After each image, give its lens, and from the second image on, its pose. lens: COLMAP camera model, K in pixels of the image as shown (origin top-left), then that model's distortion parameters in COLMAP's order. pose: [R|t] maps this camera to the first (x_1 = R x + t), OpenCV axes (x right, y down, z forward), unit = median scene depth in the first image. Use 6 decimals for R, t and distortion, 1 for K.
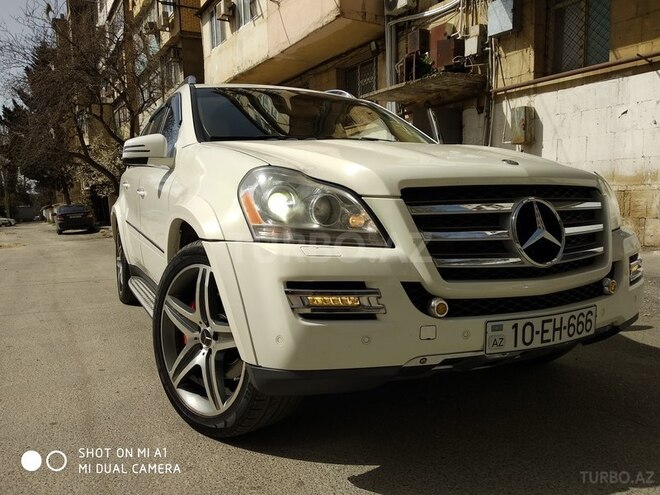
lens RADIAL K [[512.0, 0, 330.6], [0, 512.0, 250.9], [0, 0, 1]] dist [0.030609, -0.039733]
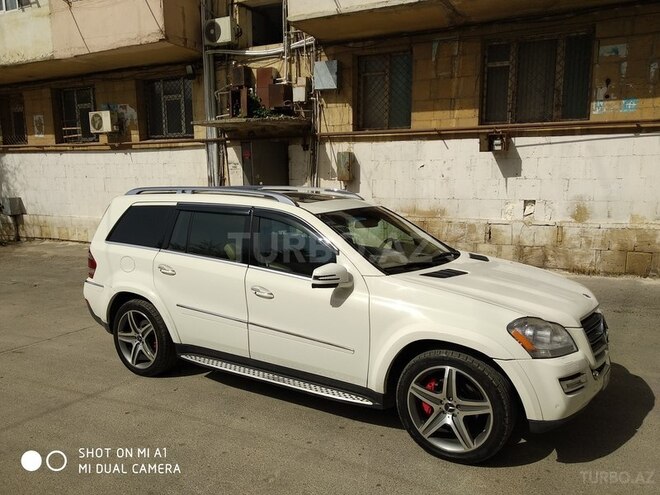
lens RADIAL K [[510.0, 0, 330.0], [0, 510.0, 247.5], [0, 0, 1]] dist [0.053312, -0.073203]
pose [[0.845742, -0.062900, 0.529871, -0.366805], [0.044261, 0.997875, 0.047810, -0.115205], [-0.531753, -0.016983, 0.846729, -0.049550]]
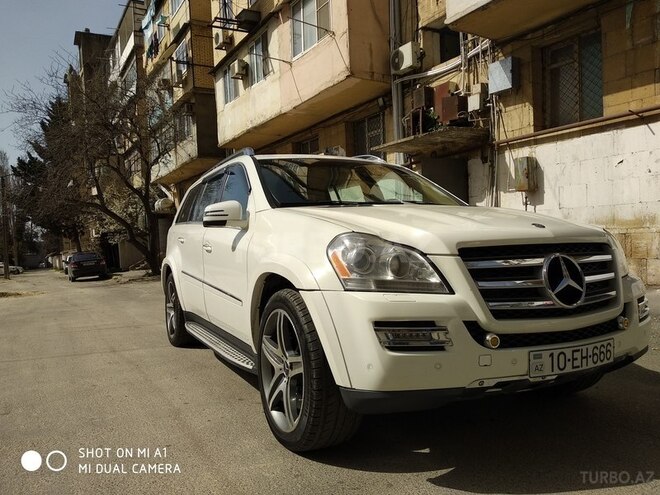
lens RADIAL K [[510.0, 0, 330.0], [0, 510.0, 247.5], [0, 0, 1]] dist [0.053312, -0.073203]
pose [[0.999879, -0.015306, -0.002708, -0.036440], [0.015004, 0.995928, -0.088890, -0.002760], [0.004058, 0.088839, 0.996038, -0.058863]]
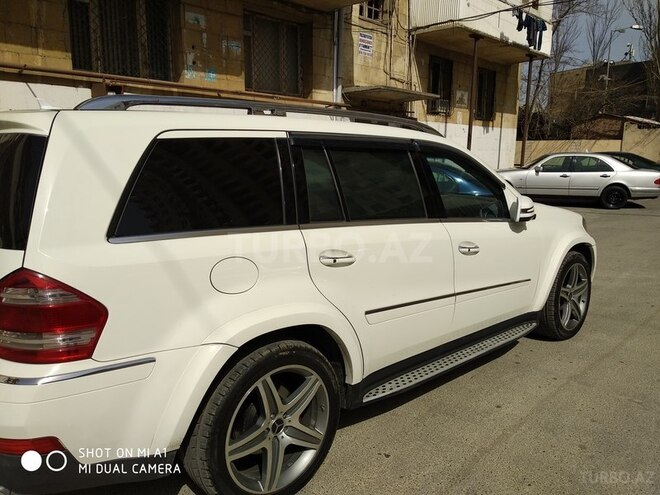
lens RADIAL K [[510.0, 0, 330.0], [0, 510.0, 247.5], [0, 0, 1]] dist [0.053312, -0.073203]
pose [[-0.271875, -0.149912, 0.950584, -0.505521], [0.101206, 0.977860, 0.183160, -0.133217], [-0.956996, 0.146002, -0.250684, 0.629128]]
